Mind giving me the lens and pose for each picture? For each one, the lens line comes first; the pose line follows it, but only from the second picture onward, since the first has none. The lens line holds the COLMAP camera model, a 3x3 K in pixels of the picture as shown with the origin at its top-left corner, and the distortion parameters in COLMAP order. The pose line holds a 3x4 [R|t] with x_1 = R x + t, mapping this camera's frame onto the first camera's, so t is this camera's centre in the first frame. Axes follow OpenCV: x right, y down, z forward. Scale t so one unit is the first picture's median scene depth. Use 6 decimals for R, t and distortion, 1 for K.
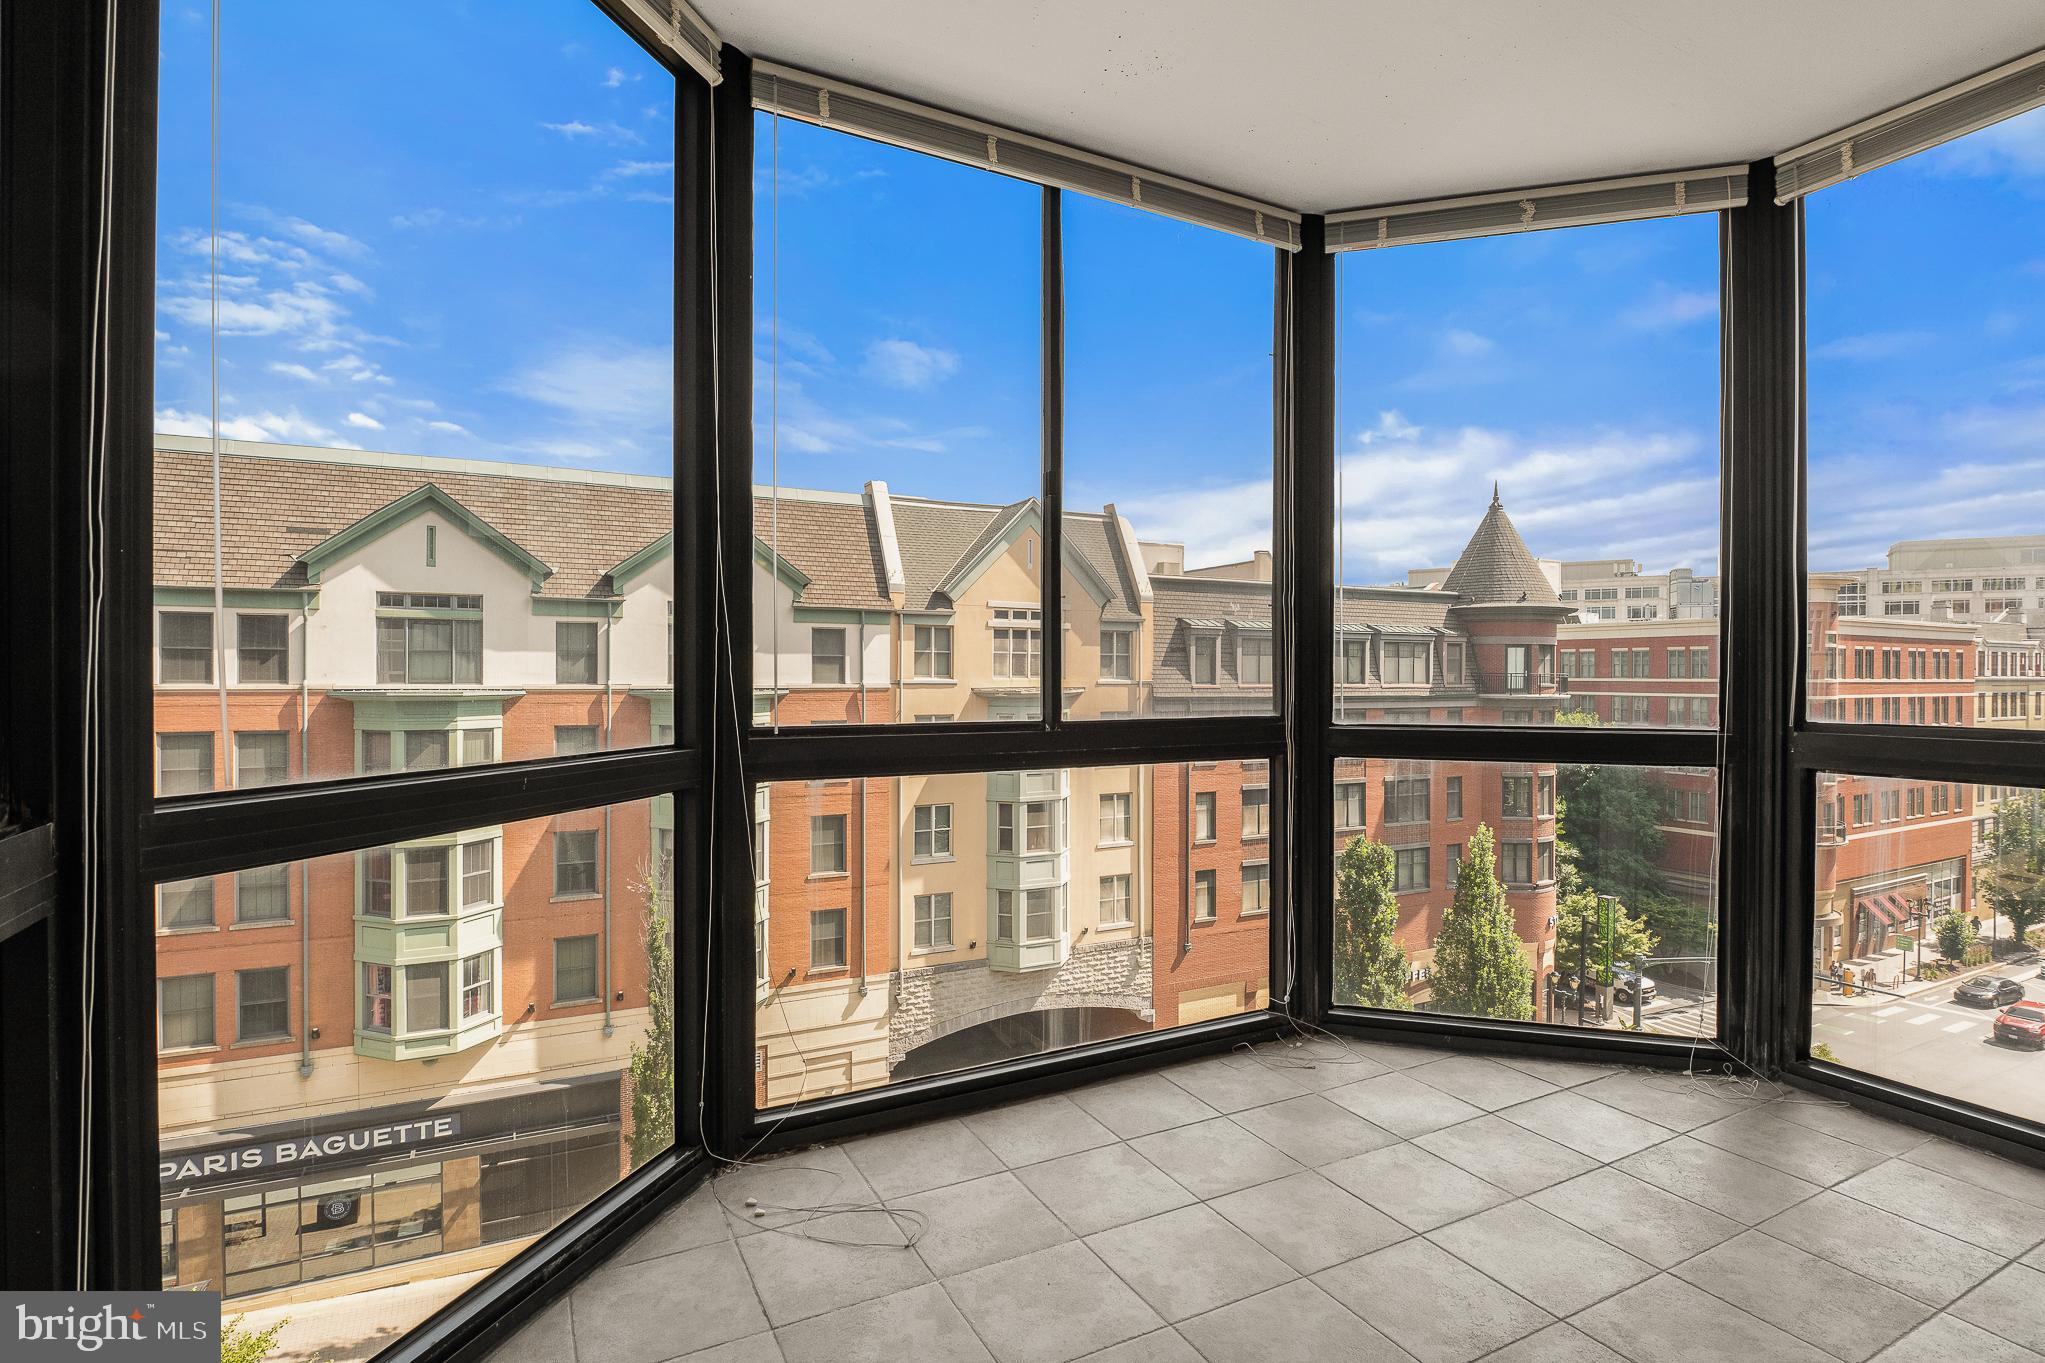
lens RADIAL K [[987.2, 0, 1012.4], [0, 987.2, 679.7], [0, 0, 1]] dist [-0.012186, -0.000273]
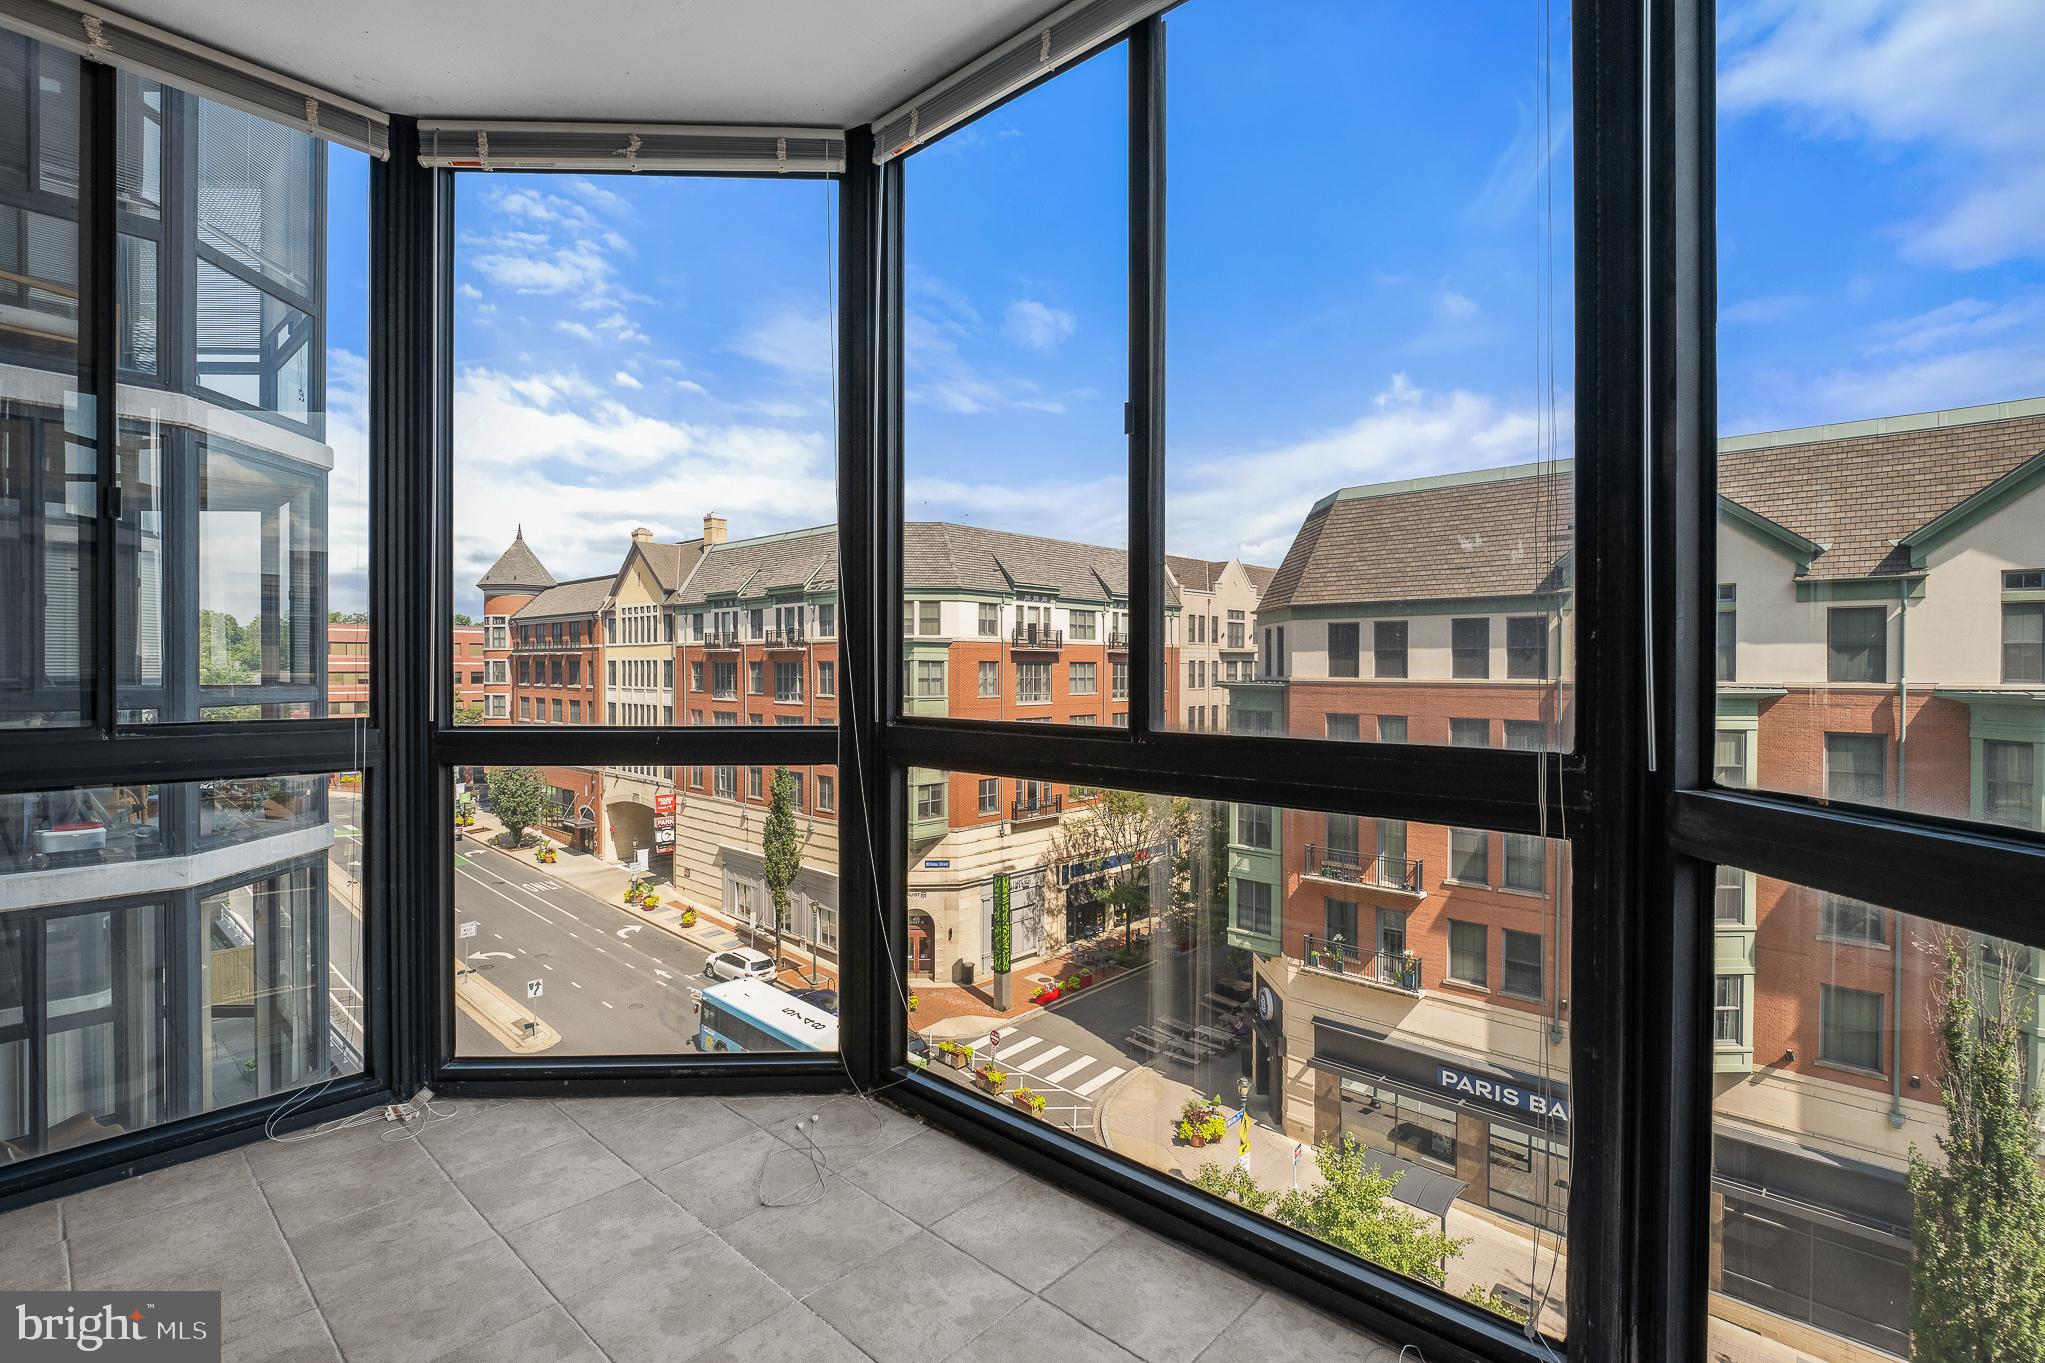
lens RADIAL K [[979.5, 0, 1013.8], [0, 979.5, 672.8], [0, 0, 1]] dist [-0.006563, -0.001153]
pose [[0.347835, 0.003064, -0.937551, 0.080710], [-0.005574, 0.999984, 0.001200, -0.000744], [0.937539, 0.004808, 0.347846, 0.060335]]
